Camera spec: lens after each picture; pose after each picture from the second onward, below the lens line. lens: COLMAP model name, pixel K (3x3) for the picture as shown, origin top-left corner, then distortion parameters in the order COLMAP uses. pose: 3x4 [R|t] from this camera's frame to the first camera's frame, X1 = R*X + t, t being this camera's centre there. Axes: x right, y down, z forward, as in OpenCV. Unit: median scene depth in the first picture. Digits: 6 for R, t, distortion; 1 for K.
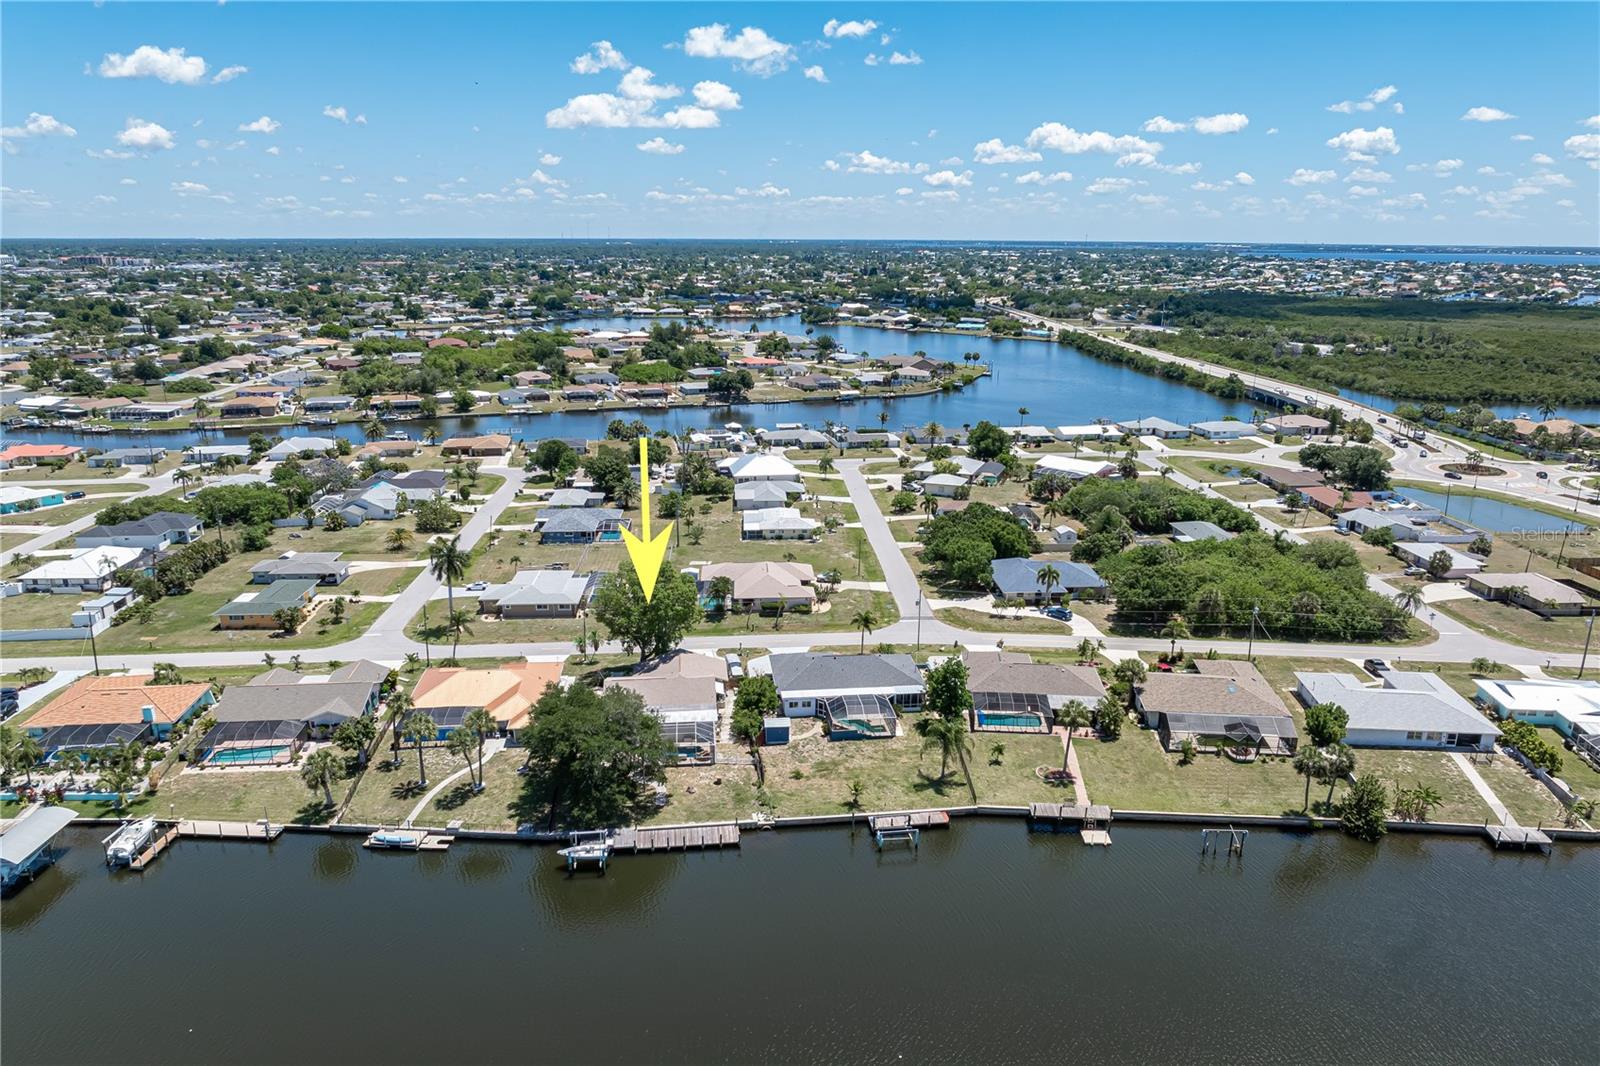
lens RADIAL K [[1129.3, 0, 800.0], [0, 1129.3, 533.0], [0, 0, 1]] dist [-0.031433, 0.010038]
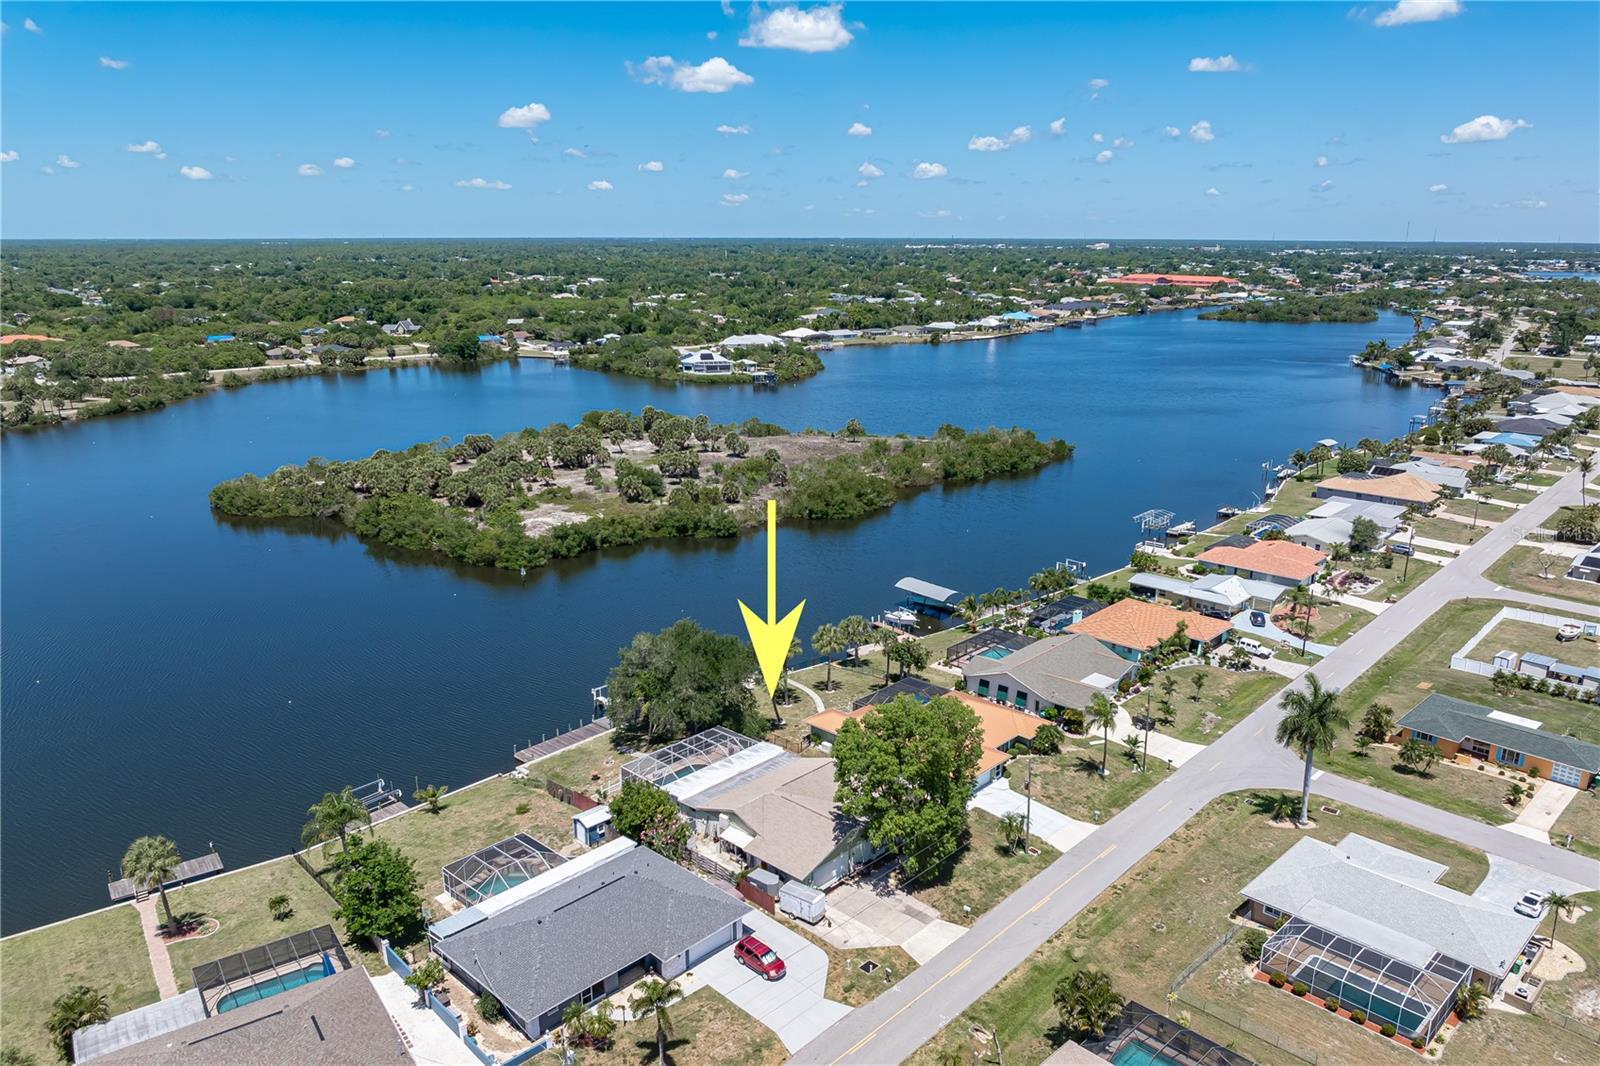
lens RADIAL K [[1121.8, 0, 814.1], [0, 1121.8, 579.3], [0, 0, 1]] dist [-0.025306, 0.005698]
pose [[-0.751986, 0.188088, -0.631775, 0.239632], [-0.175701, 0.866562, 0.467119, -0.264405], [0.635332, 0.462270, -0.618595, 1.145387]]
